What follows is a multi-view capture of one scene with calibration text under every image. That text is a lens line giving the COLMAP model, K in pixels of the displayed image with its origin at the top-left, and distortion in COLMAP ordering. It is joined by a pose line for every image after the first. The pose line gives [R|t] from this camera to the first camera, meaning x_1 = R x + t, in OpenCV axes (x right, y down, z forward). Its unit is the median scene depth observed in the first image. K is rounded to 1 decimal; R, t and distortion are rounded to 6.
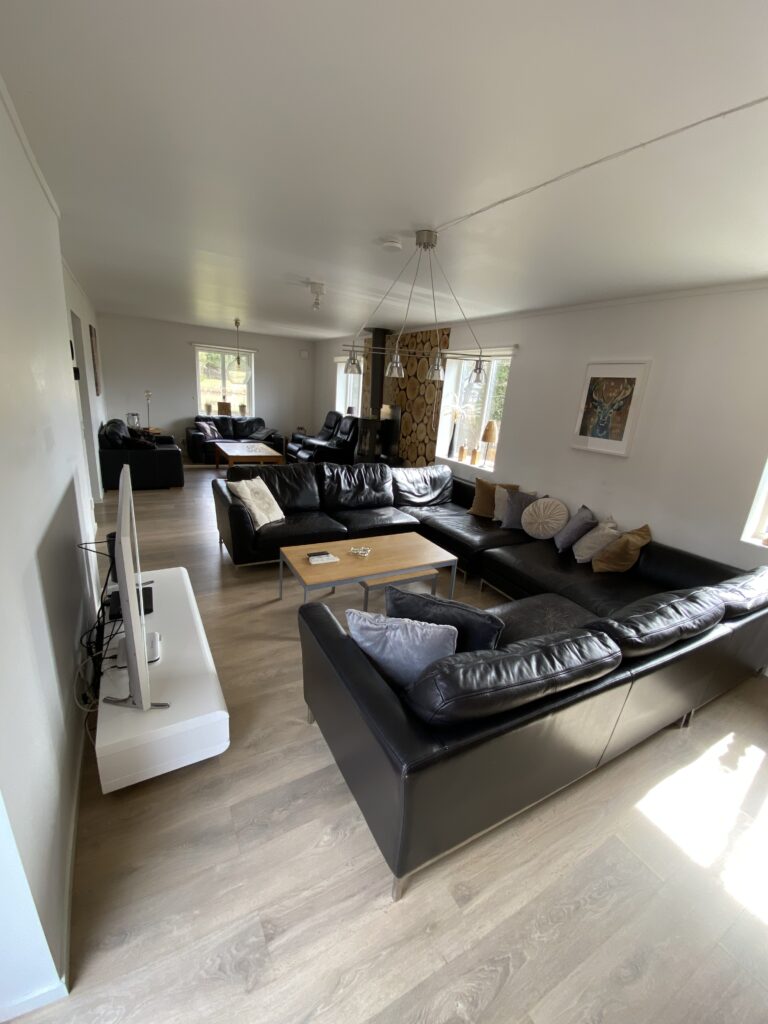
lens RADIAL K [[418.8, 0, 377.9], [0, 418.8, 517.1], [0, 0, 1]] dist [-0.020932, -0.003217]
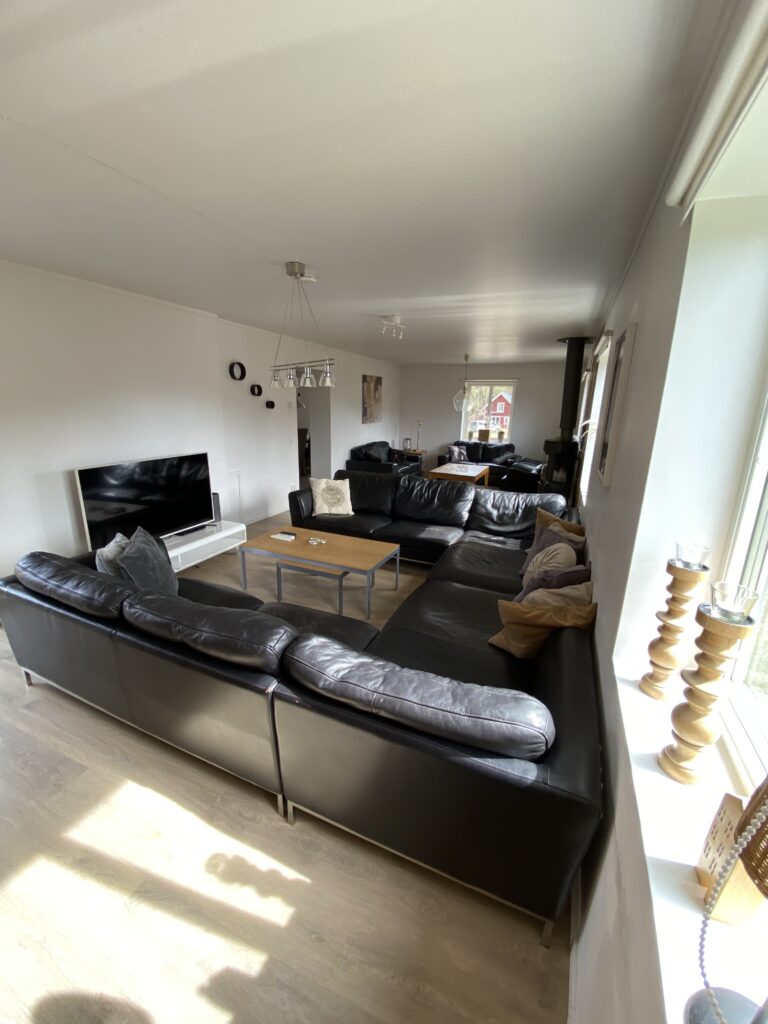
lens RADIAL K [[418.8, 0, 387.0], [0, 418.8, 515.3], [0, 0, 1]] dist [-0.020932, -0.003217]
pose [[0.602988, 0.140328, -0.785311, 0.386575], [-0.212520, 0.977090, 0.011417, -0.015992], [0.768922, 0.160010, 0.618996, 0.173160]]
